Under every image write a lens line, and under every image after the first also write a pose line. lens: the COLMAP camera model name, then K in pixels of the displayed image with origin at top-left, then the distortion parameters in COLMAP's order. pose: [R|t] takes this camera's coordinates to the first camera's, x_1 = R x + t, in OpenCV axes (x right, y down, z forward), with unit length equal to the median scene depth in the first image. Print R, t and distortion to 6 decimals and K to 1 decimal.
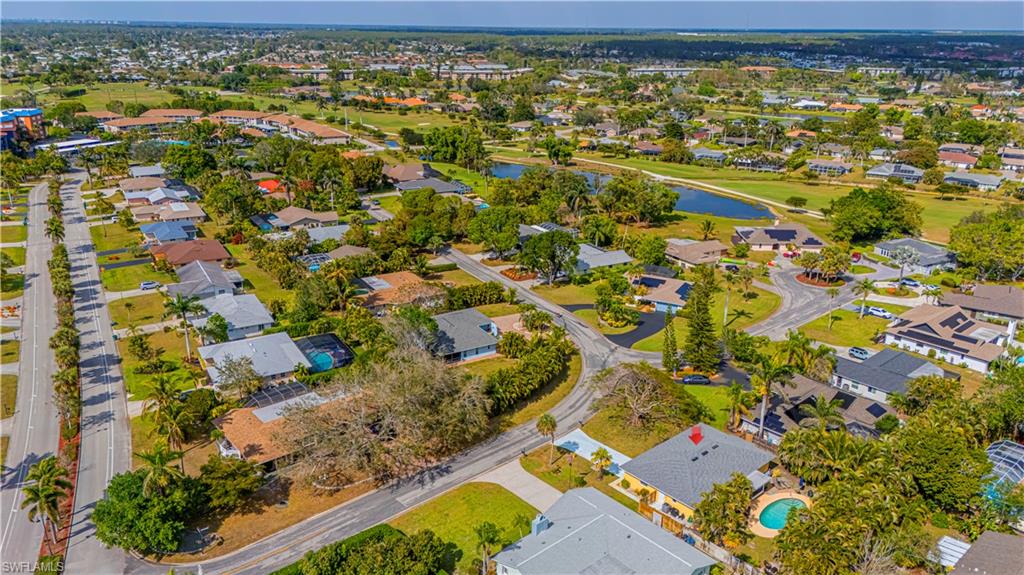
lens RADIAL K [[764.4, 0, 512.8], [0, 764.4, 286.4], [0, 0, 1]] dist [0.031460, -0.003817]
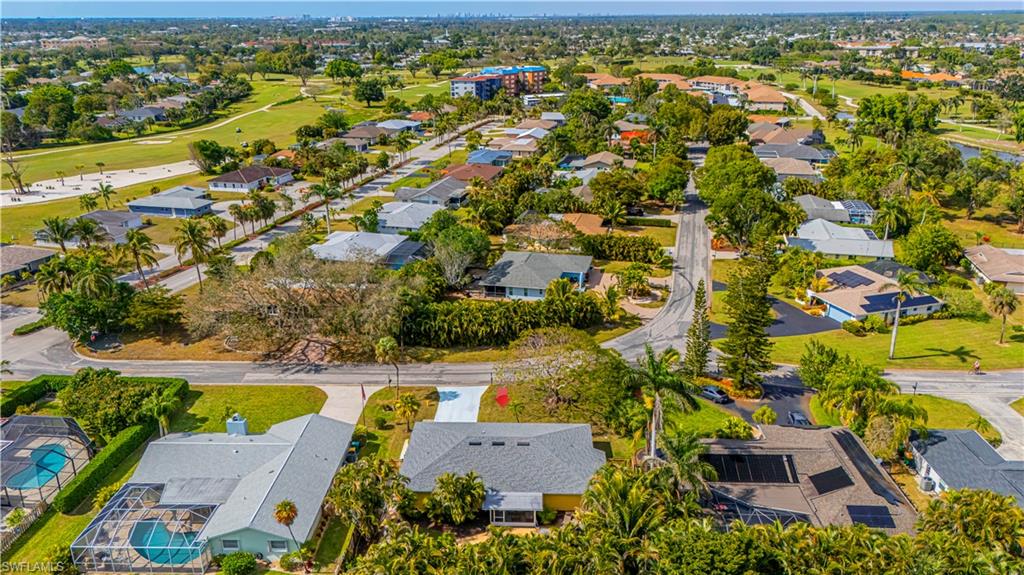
lens RADIAL K [[764.4, 0, 513.0], [0, 764.4, 288.1], [0, 0, 1]] dist [0.031460, -0.003817]
pose [[0.714682, 0.217575, -0.664749, 0.435339], [-0.211606, 0.973109, 0.091001, 0.003509], [0.666673, 0.075628, 0.741503, 0.285559]]
